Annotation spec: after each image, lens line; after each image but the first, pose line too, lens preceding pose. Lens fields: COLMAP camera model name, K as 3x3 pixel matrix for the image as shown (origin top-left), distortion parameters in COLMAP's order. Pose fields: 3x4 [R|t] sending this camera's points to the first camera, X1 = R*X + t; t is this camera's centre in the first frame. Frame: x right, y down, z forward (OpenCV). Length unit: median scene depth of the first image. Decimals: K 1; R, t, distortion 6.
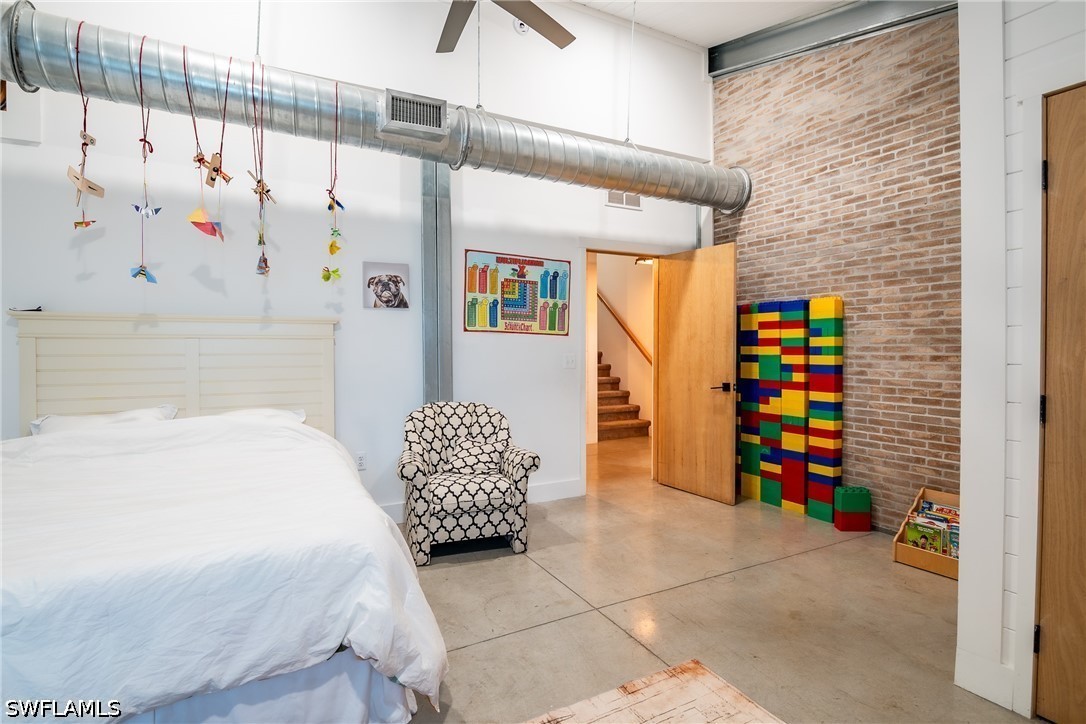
lens RADIAL K [[543.6, 0, 544.7], [0, 543.6, 354.4], [0, 0, 1]] dist [-0.022465, -0.002085]
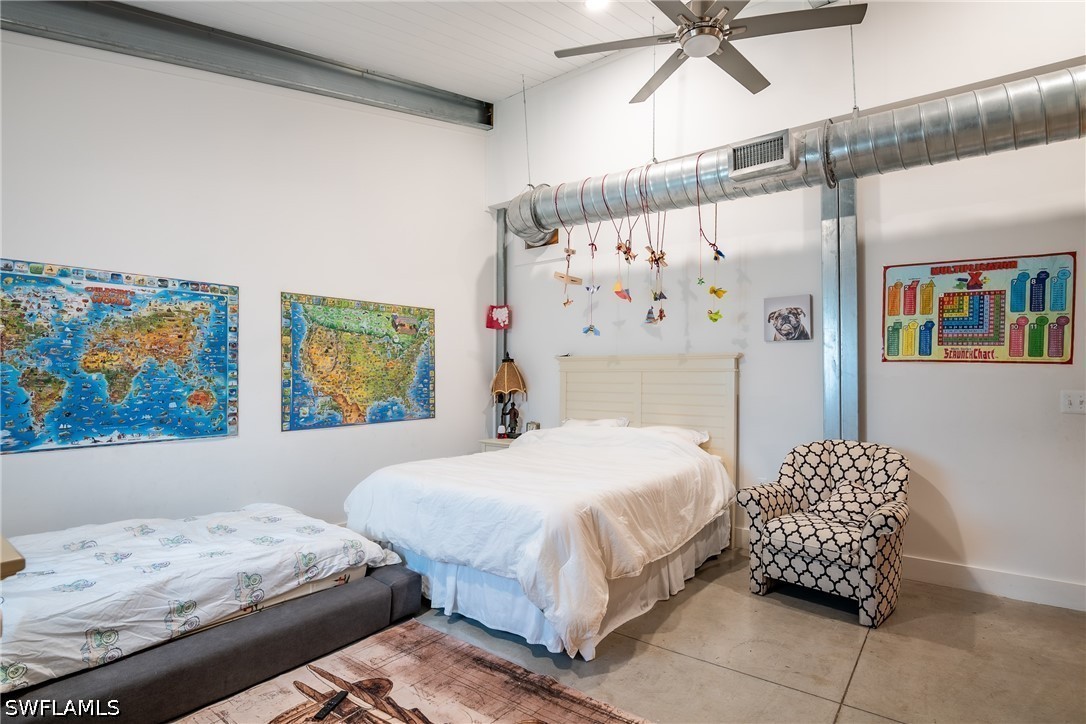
lens RADIAL K [[543.6, 0, 543.9], [0, 543.6, 369.1], [0, 0, 1]] dist [-0.022465, -0.002085]
pose [[0.403947, -0.010836, -0.914718, 0.455096], [-0.018818, 0.999620, -0.020152, -0.003403], [0.914589, 0.025353, 0.403589, 0.179574]]
